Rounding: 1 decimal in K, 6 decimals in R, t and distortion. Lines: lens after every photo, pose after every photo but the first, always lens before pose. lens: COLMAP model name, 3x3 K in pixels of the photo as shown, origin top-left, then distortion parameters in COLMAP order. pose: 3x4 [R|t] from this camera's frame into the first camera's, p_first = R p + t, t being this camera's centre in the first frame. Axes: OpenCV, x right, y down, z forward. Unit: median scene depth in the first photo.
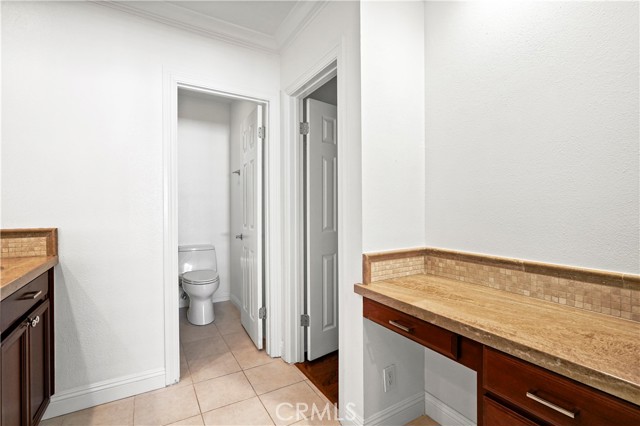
lens RADIAL K [[295.2, 0, 321.9], [0, 295.2, 212.9], [0, 0, 1]] dist [0.000568, 0.001290]
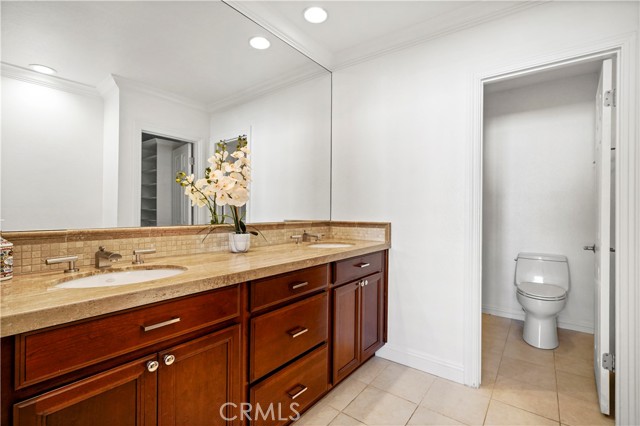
lens RADIAL K [[295.2, 0, 323.1], [0, 295.2, 211.8], [0, 0, 1]] dist [0.000568, 0.001290]
pose [[0.385190, 0.001808, -0.922836, 0.173881], [-0.021779, 0.999737, -0.007132, 0.012430], [0.922580, 0.022846, 0.385128, 0.122639]]
